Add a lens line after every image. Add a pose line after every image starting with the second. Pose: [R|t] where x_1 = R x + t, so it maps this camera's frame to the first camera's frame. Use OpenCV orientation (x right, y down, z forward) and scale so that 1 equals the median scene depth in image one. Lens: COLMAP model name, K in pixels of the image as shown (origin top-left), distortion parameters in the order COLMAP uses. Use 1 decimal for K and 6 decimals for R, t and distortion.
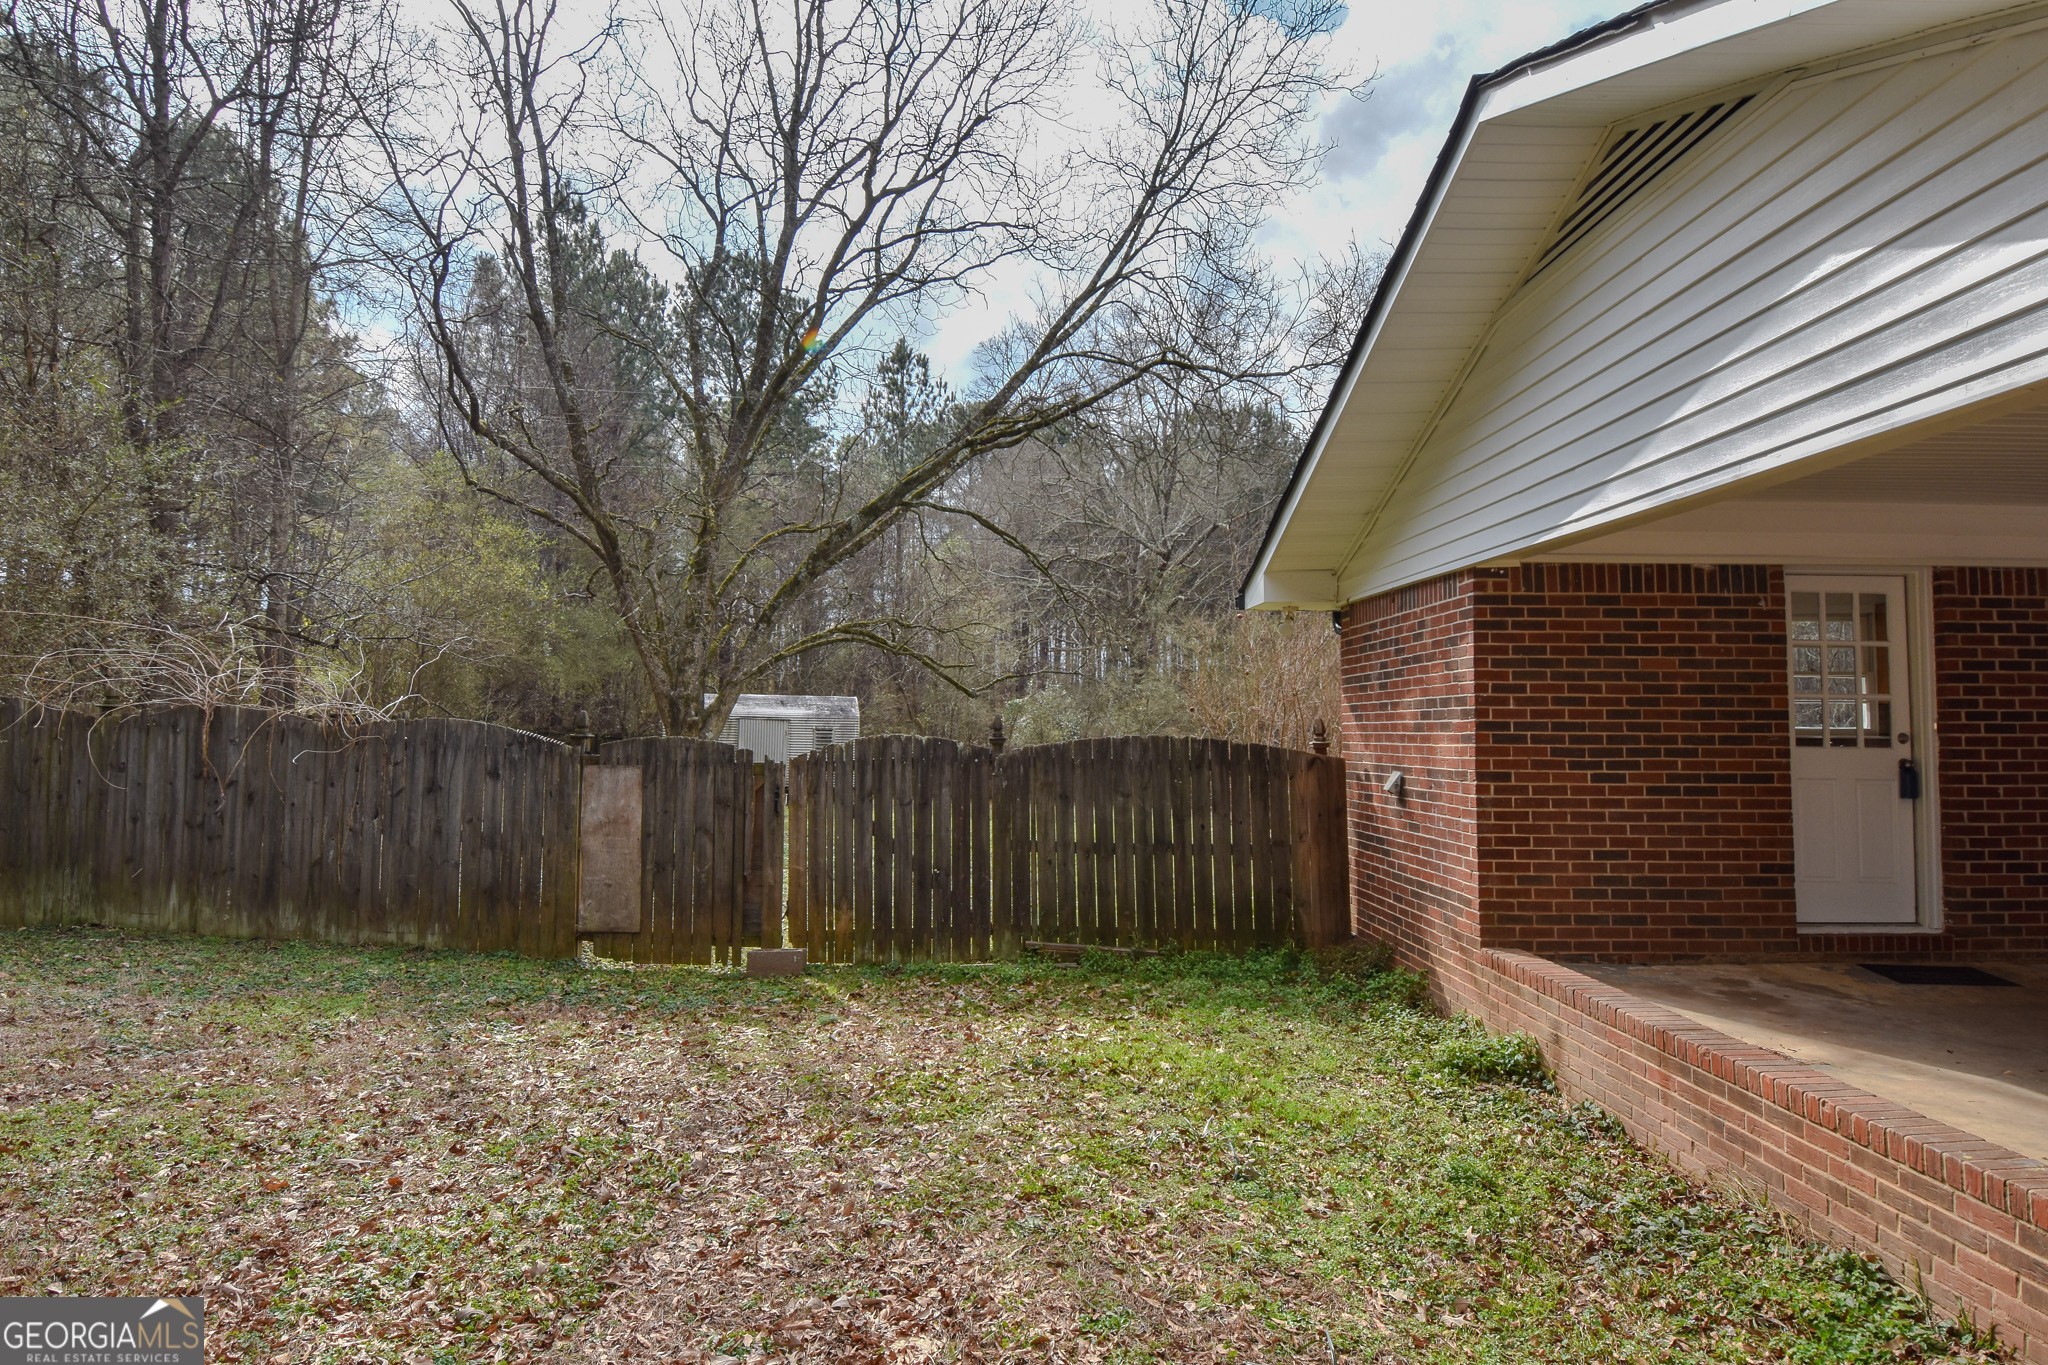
lens RADIAL K [[1074.6, 0, 1029.9], [0, 1074.6, 661.6], [0, 0, 1]] dist [0.046583, -0.050509]
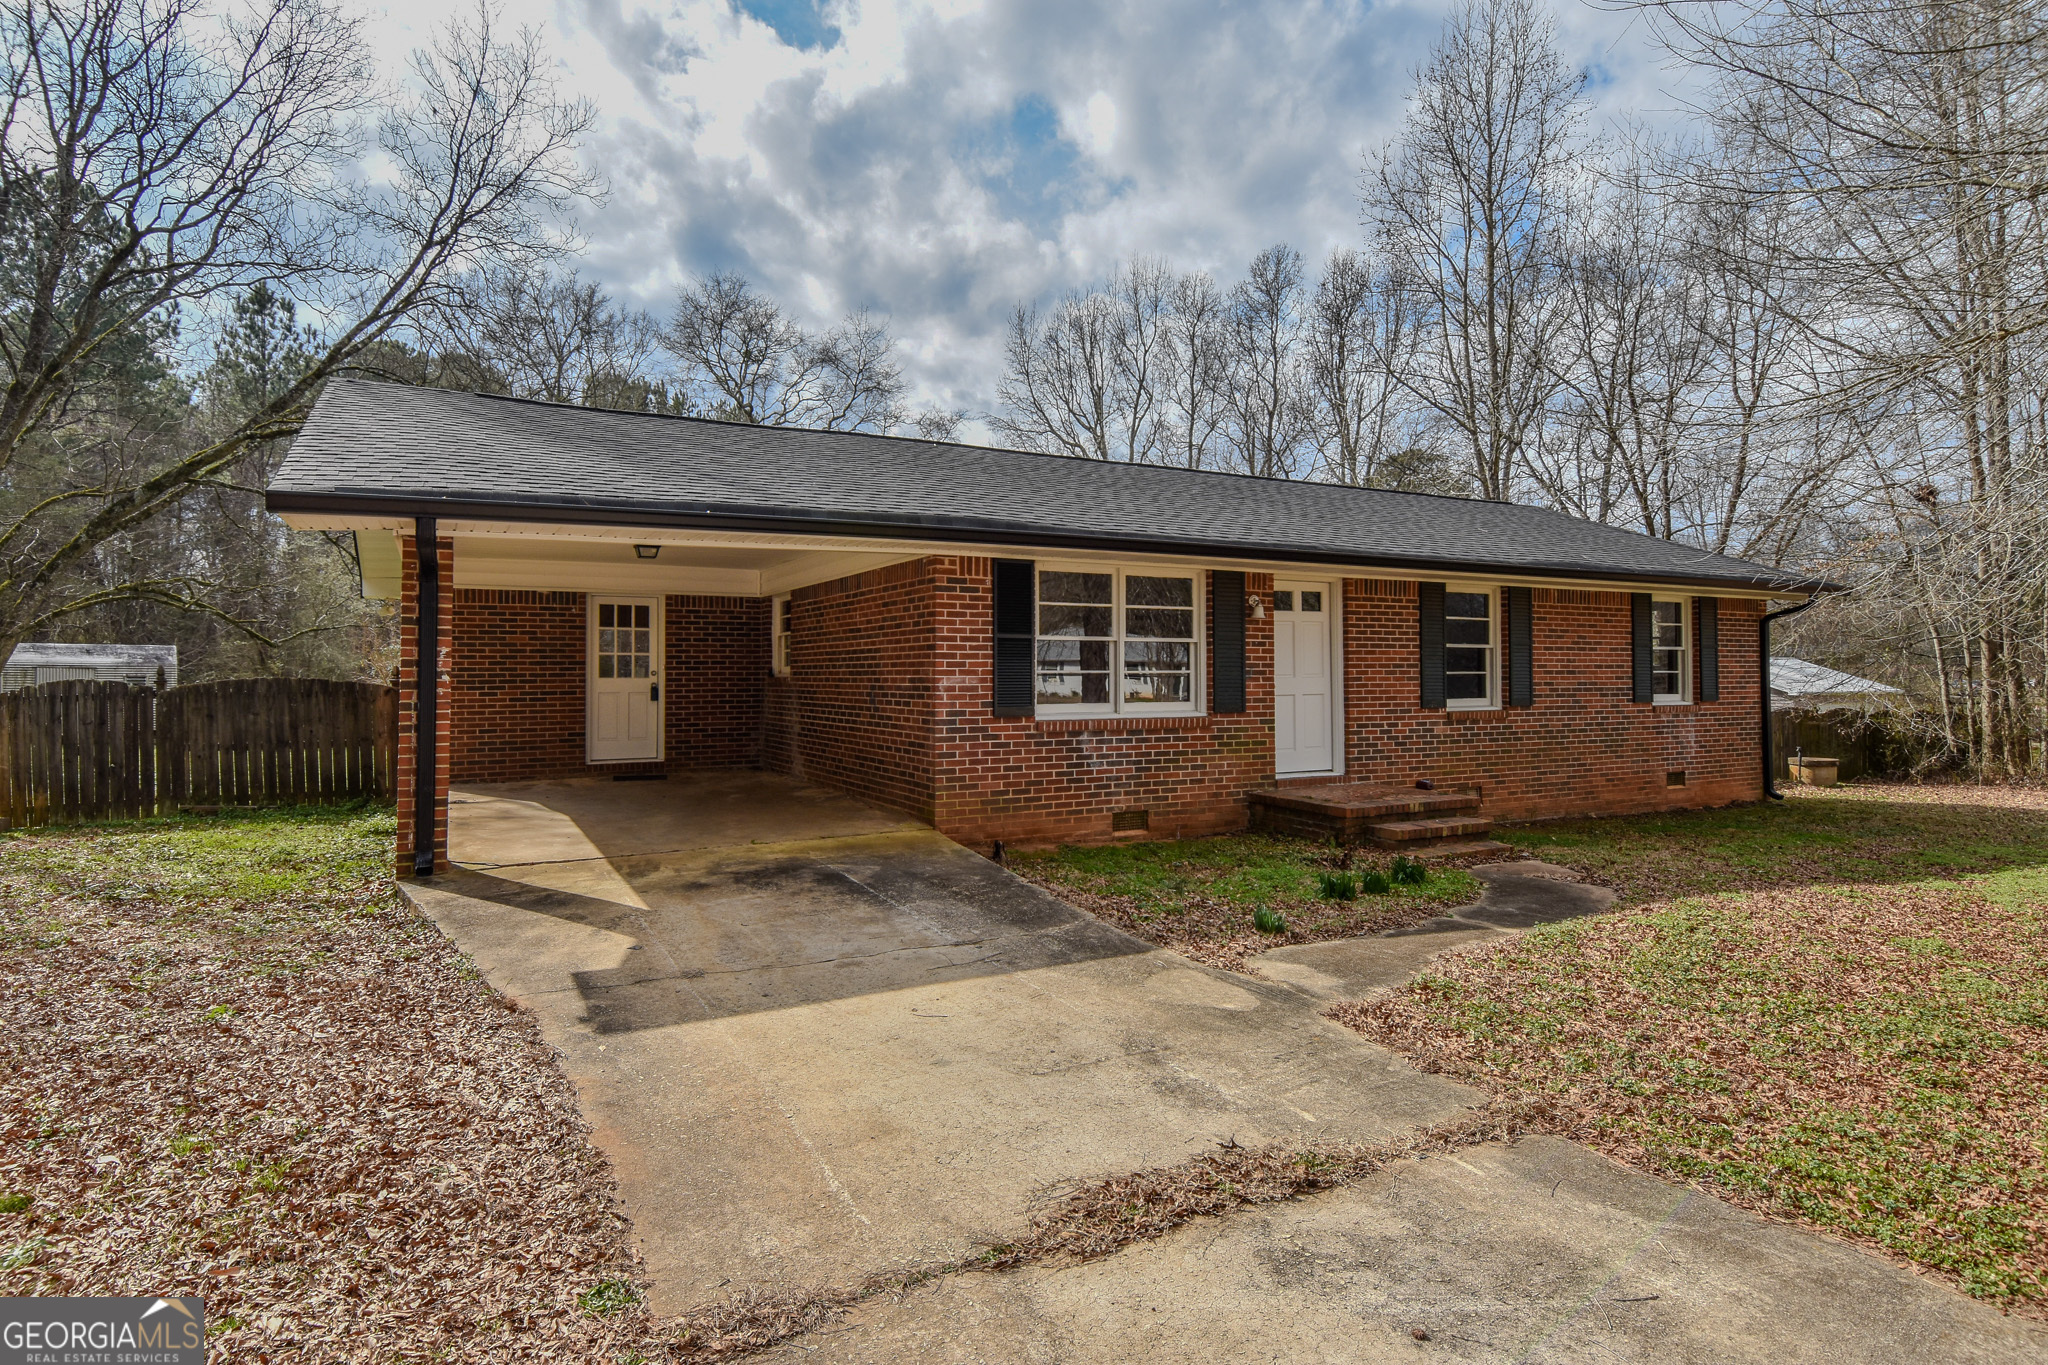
lens RADIAL K [[983.1, 0, 950.2], [0, 983.1, 659.1], [0, 0, 1]] dist [0.028815, -0.037948]
pose [[0.898226, -0.006807, 0.439482, 0.160520], [-0.015850, 0.998728, 0.047864, -0.020420], [-0.439249, -0.049959, 0.896975, -0.343598]]
